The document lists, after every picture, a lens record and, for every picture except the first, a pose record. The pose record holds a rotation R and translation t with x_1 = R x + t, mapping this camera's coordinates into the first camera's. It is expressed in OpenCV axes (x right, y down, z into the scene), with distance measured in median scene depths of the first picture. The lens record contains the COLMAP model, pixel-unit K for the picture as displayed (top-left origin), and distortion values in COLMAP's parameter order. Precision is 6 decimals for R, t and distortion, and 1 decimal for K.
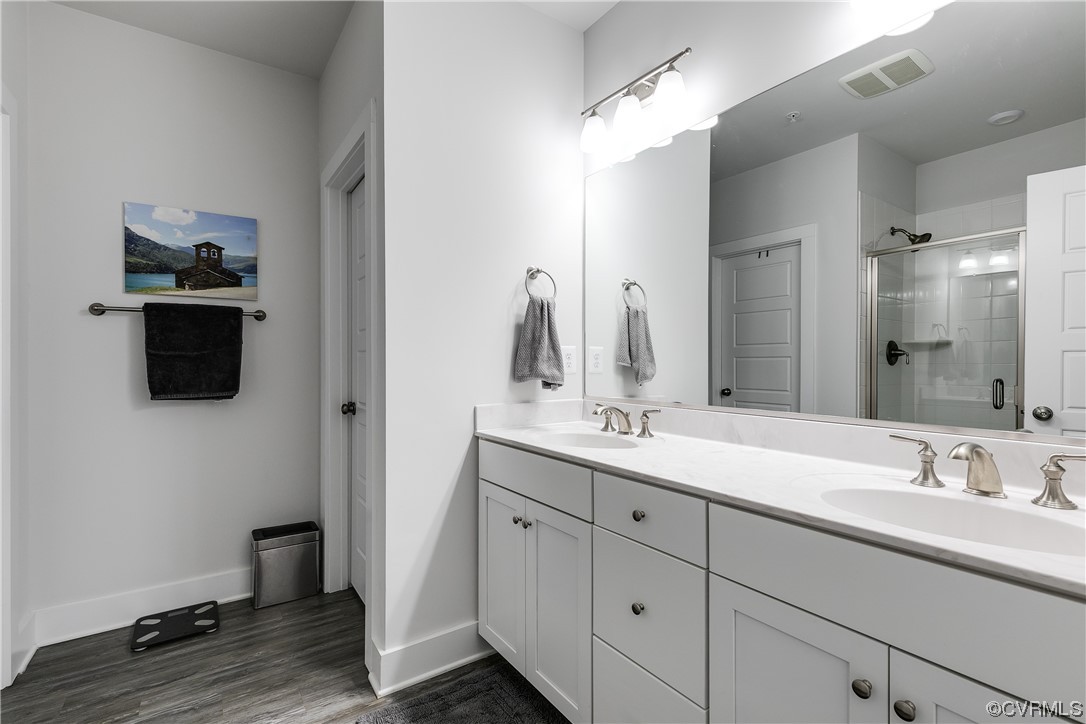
lens RADIAL K [[487.5, 0, 532.9], [0, 487.5, 360.4], [0, 0, 1]] dist [0.006783, -0.000968]
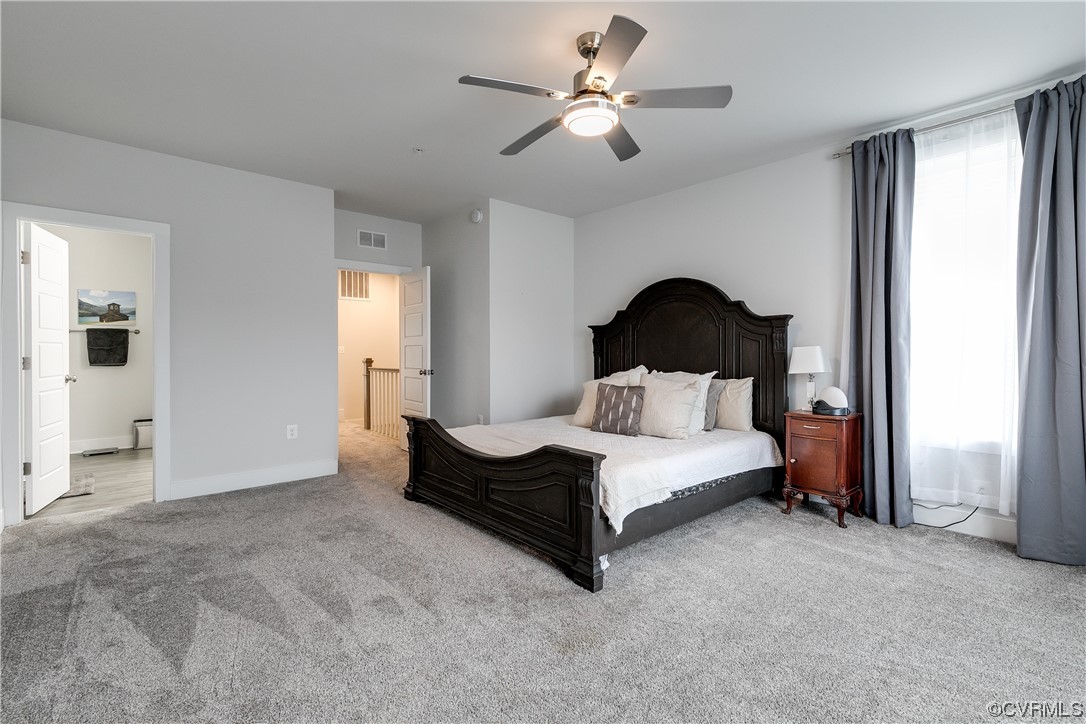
lens RADIAL K [[487.5, 0, 533.7], [0, 487.5, 355.0], [0, 0, 1]] dist [0.006783, -0.000968]
pose [[0.992439, 0.000755, 0.122737, 1.197504], [-0.001947, 0.999952, 0.009596, -0.004734], [-0.122724, -0.009762, 0.992393, -1.806414]]
